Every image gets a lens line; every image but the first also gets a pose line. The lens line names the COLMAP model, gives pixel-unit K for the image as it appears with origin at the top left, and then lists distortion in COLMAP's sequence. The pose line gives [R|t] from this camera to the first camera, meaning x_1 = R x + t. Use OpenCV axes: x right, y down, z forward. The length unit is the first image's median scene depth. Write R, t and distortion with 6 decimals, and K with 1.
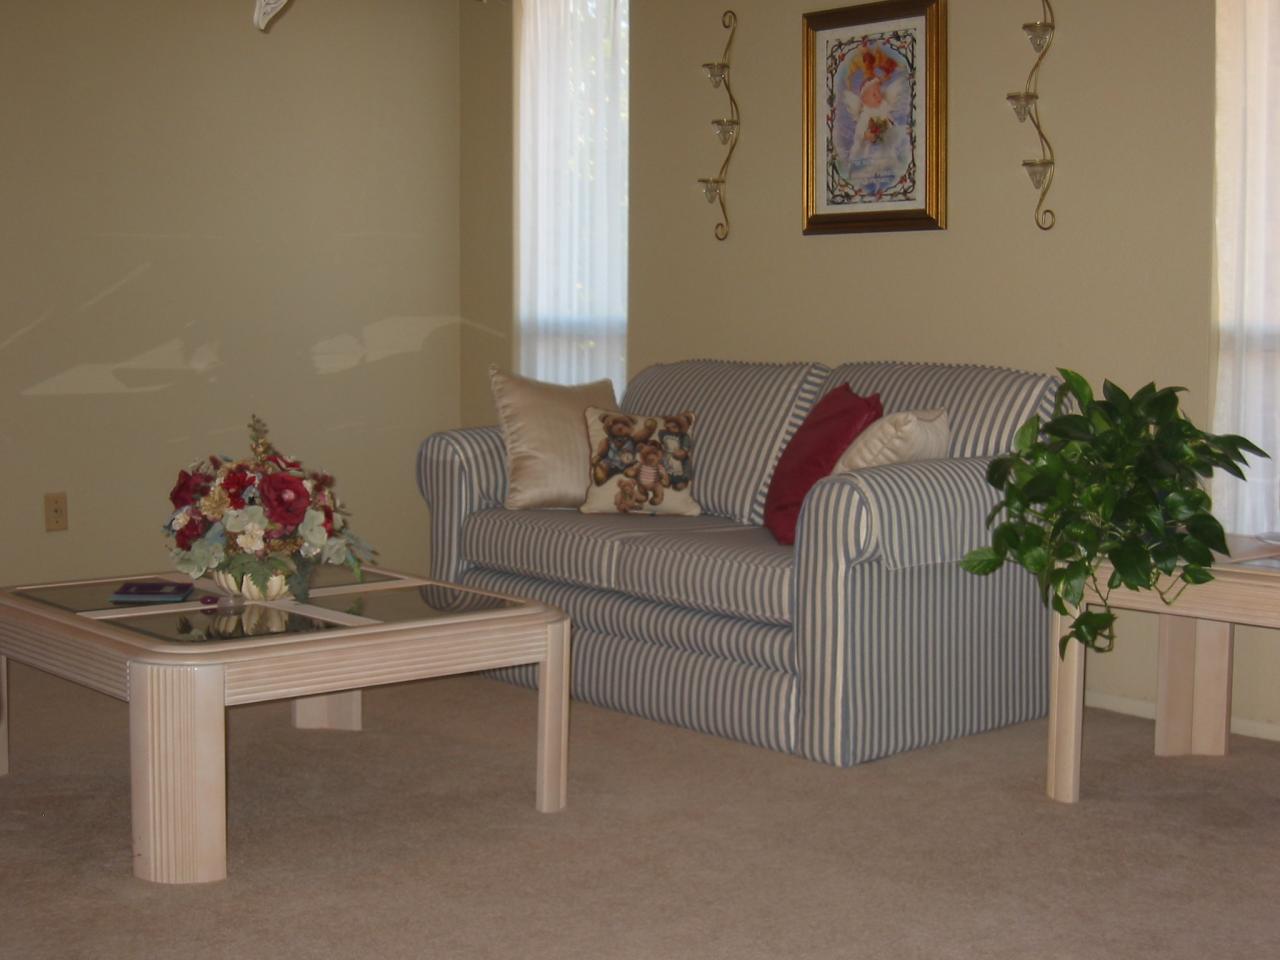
lens RADIAL K [[1879.3, 0, 640.0], [0, 1879.3, 480.0], [0, 0, 1]] dist [-0.158368, 0.040489]
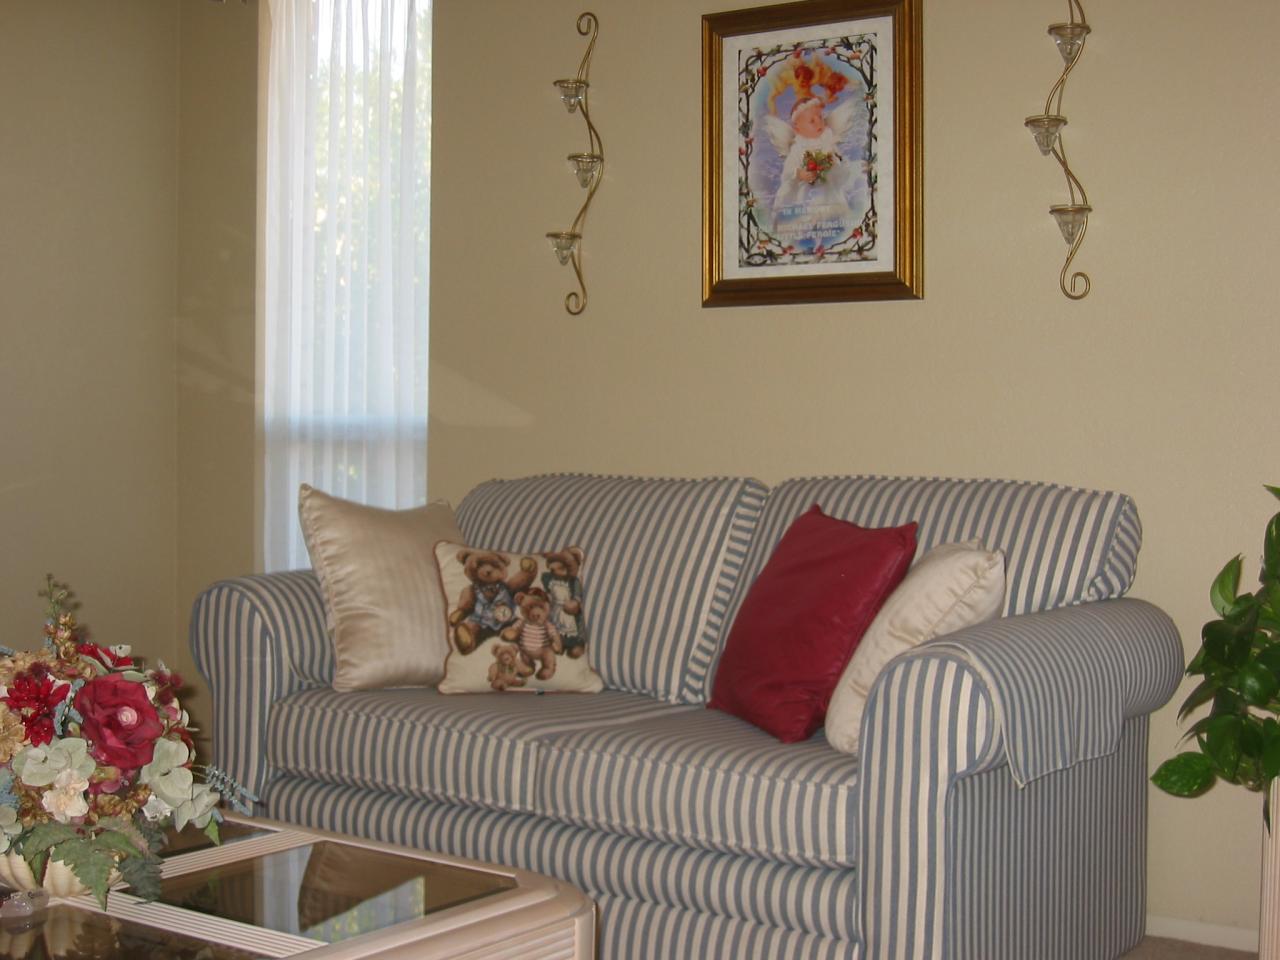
lens RADIAL K [[1879.3, 0, 640.0], [0, 1879.3, 480.0], [0, 0, 1]] dist [-0.158368, 0.040489]
pose [[0.970779, -0.004057, 0.239941, -0.125052], [0.017902, 0.998295, -0.055550, -0.021677], [-0.239306, 0.058222, 0.969197, 0.298579]]
